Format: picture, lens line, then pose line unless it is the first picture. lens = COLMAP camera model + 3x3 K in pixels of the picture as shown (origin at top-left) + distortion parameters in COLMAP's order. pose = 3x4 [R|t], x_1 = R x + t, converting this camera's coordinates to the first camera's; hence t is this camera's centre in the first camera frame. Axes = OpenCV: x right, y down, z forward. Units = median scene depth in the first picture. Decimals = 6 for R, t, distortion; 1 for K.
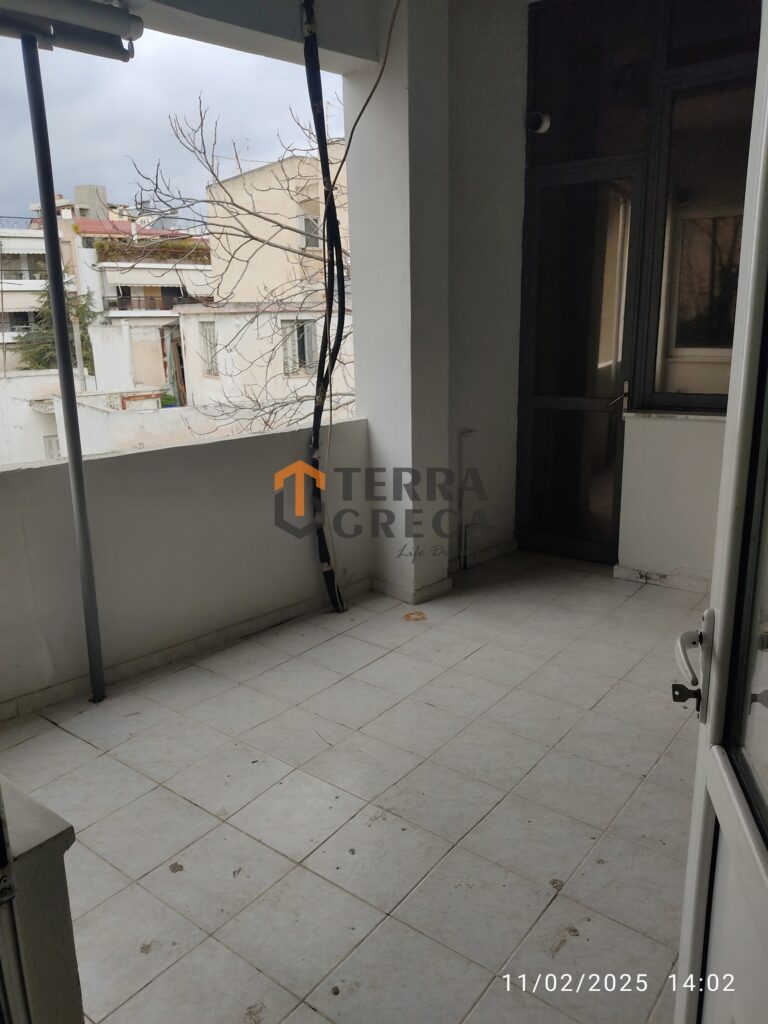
lens RADIAL K [[767.3, 0, 381.9], [0, 767.3, 513.7], [0, 0, 1]] dist [0.111760, -0.217861]
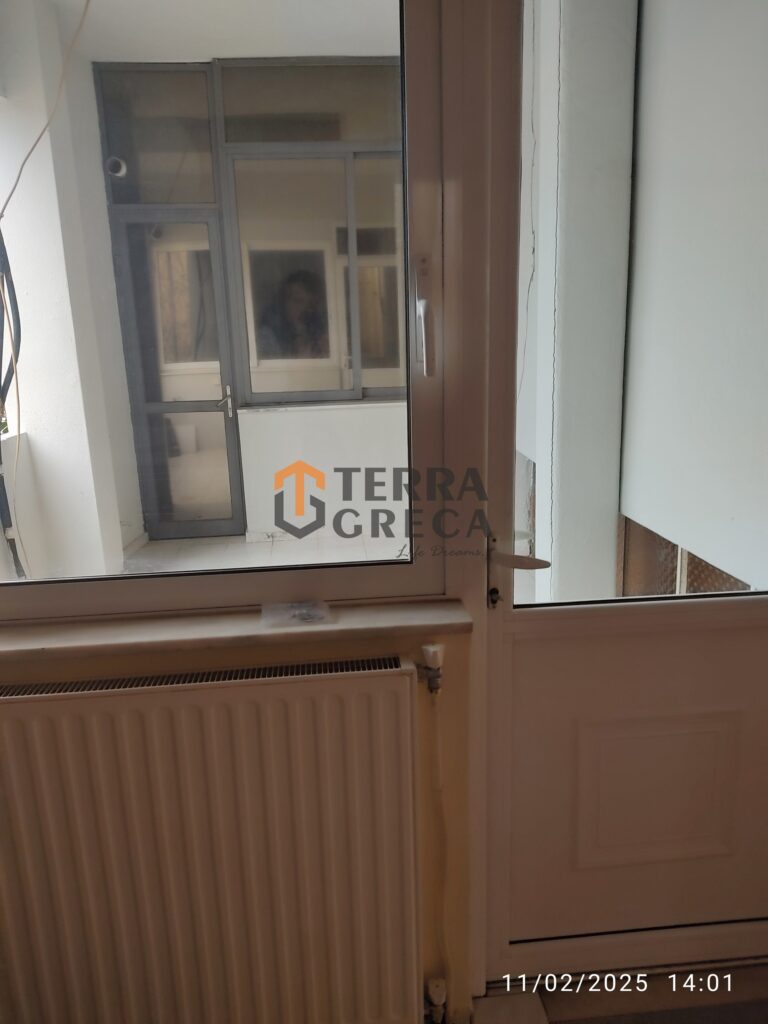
lens RADIAL K [[767.3, 0, 381.9], [0, 767.3, 513.7], [0, 0, 1]] dist [0.111760, -0.217861]
pose [[0.737336, -0.162509, 0.655688, -0.348182], [0.179386, 0.982887, 0.041880, 0.023669], [-0.651273, 0.086742, 0.753869, -0.079559]]
